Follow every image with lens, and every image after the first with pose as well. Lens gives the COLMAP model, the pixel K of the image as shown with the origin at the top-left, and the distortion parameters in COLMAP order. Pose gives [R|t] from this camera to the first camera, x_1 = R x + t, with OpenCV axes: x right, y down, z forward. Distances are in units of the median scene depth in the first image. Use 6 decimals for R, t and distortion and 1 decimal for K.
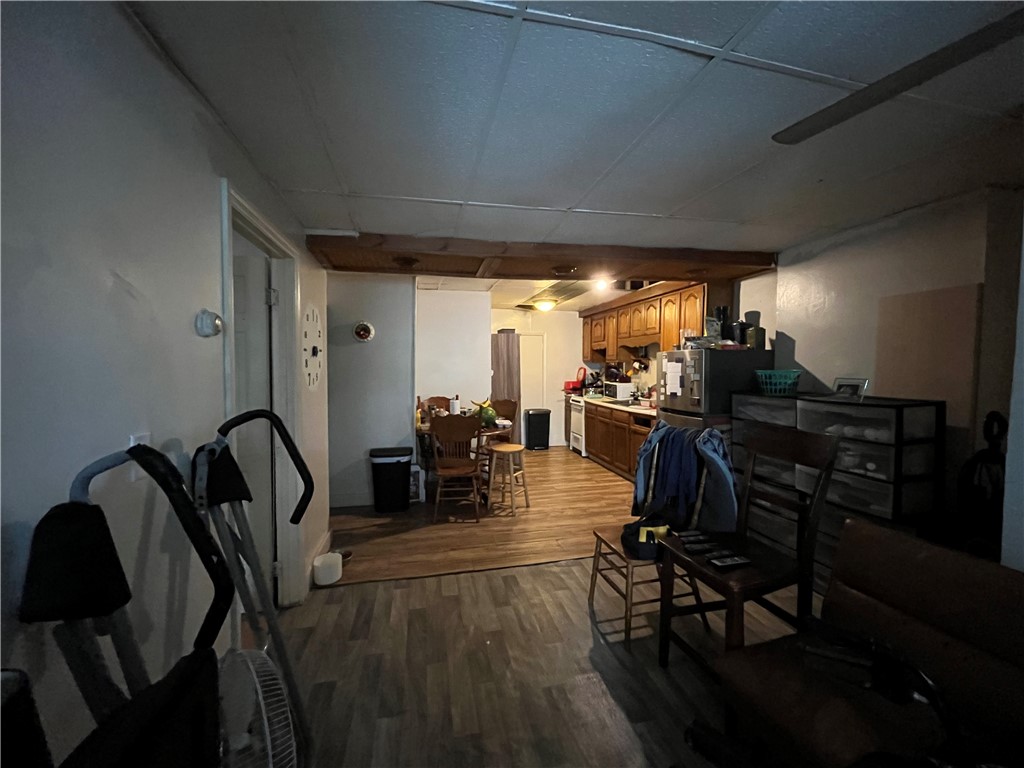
lens RADIAL K [[421.1, 0, 512.0], [0, 421.1, 384.0], [0, 0, 1]] dist [0.000311, 0.000058]
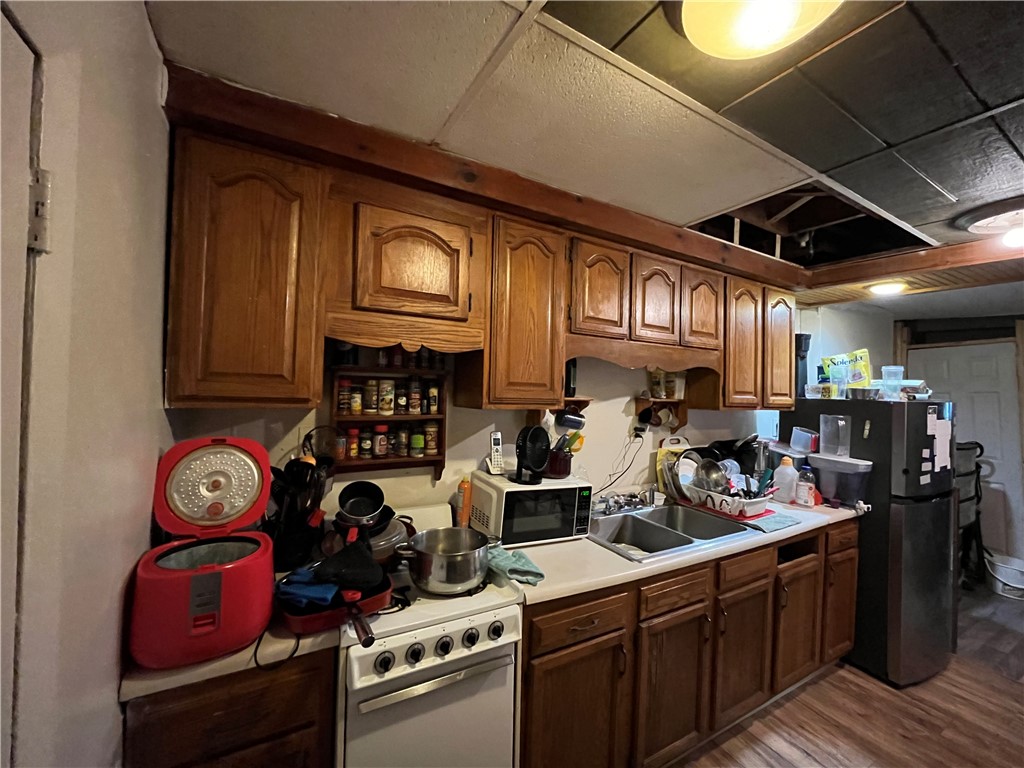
lens RADIAL K [[421.1, 0, 512.0], [0, 421.1, 384.0], [0, 0, 1]] dist [0.000311, 0.000058]
pose [[-0.302479, 0.009500, 0.953109, -0.020347], [0.014037, 0.999886, -0.005512, -0.069303], [-0.953053, 0.011712, -0.302578, 1.129933]]
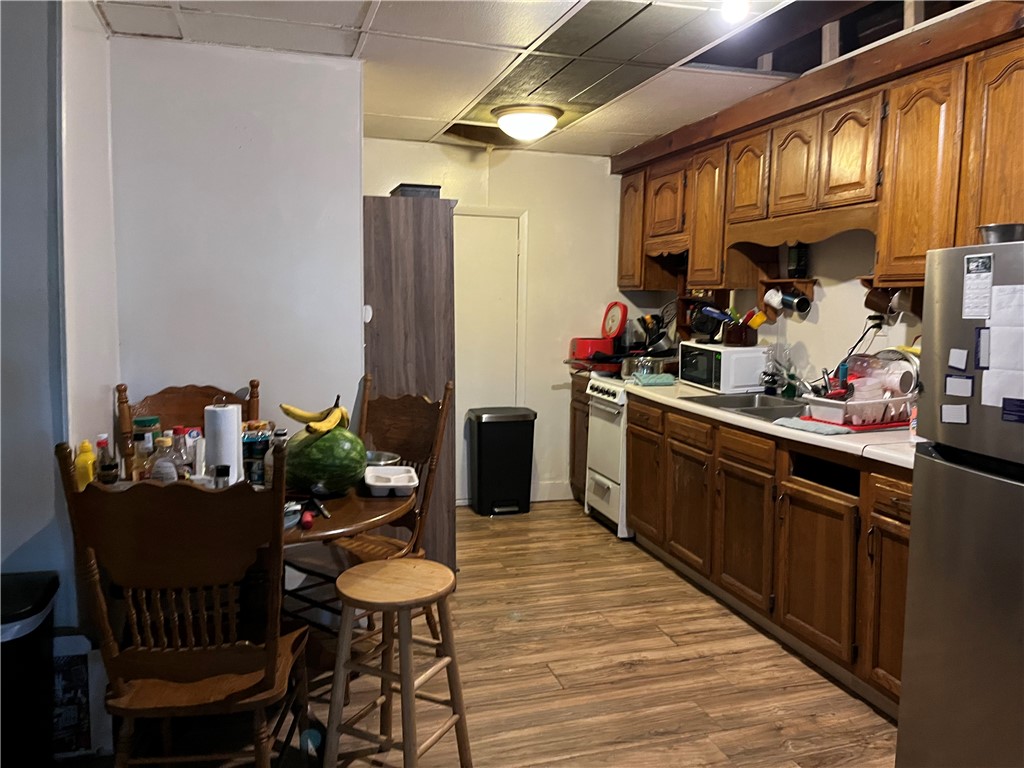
lens RADIAL K [[781.0, 0, 512.0], [0, 781.0, 384.0], [0, 0, 1]] dist [0.004707, 0.000097]
pose [[0.997131, 0.008654, 0.075196, 0.018442], [-0.013453, 0.997888, 0.063547, -0.010330], [-0.074488, -0.064377, 0.995142, 0.334368]]
